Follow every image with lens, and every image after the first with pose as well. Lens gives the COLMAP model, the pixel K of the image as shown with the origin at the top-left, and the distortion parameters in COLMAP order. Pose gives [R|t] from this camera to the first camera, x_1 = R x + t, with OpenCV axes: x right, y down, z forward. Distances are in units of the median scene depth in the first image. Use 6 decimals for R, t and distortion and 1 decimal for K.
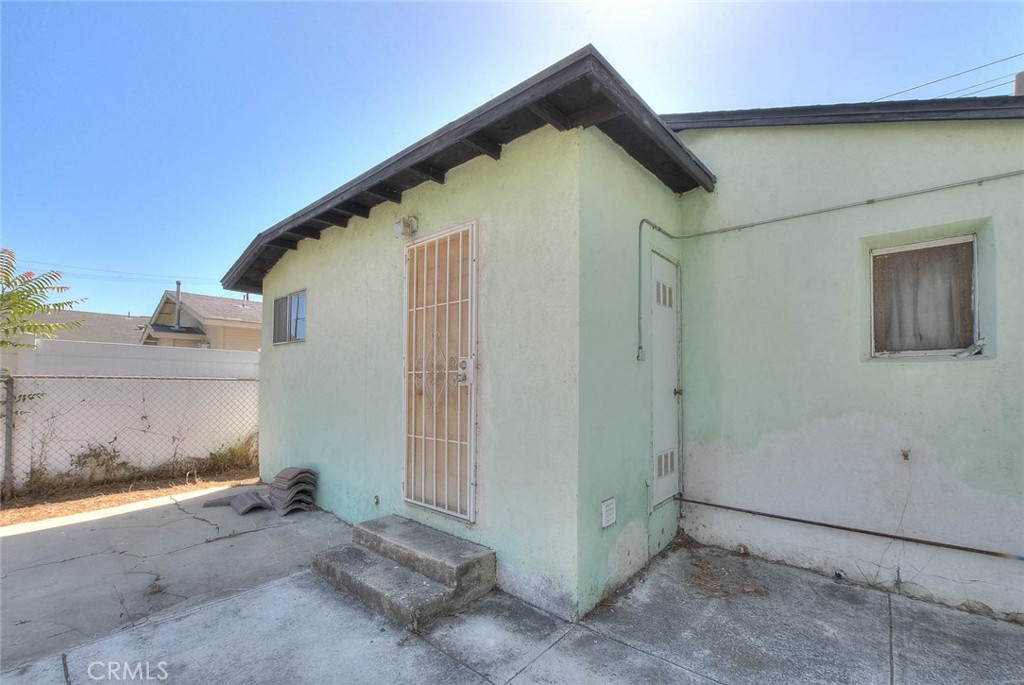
lens RADIAL K [[417.5, 0, 537.7], [0, 417.5, 365.5], [0, 0, 1]] dist [0.000035, -0.000039]
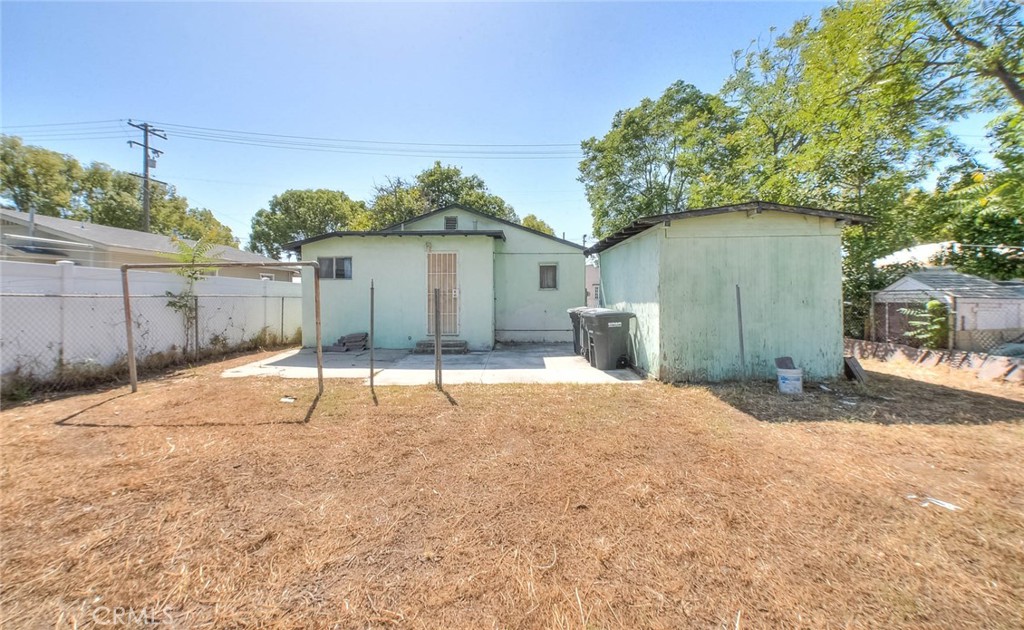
lens RADIAL K [[394.2, 0, 507.3], [0, 394.2, 297.5], [0, 0, 1]] dist [-0.014535, -0.000287]
pose [[0.777453, -0.011414, 0.628837, -1.879994], [-0.009684, 0.999500, 0.030114, -0.052561], [-0.628866, -0.029501, 0.776954, -1.821178]]
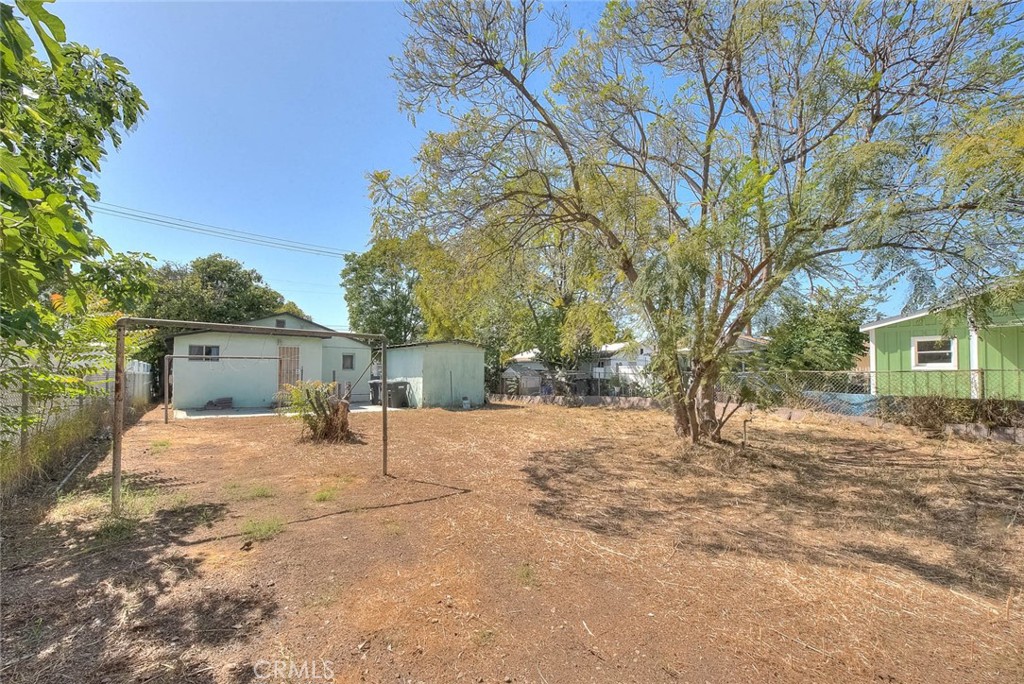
lens RADIAL K [[414.2, 0, 514.7], [0, 414.2, 364.3], [0, 0, 1]] dist [0.000126, -0.000031]
pose [[0.196490, 0.019278, 0.980316, -5.032040], [-0.032712, 0.999379, -0.013097, -0.105657], [-0.979960, -0.029495, 0.196998, -2.960325]]
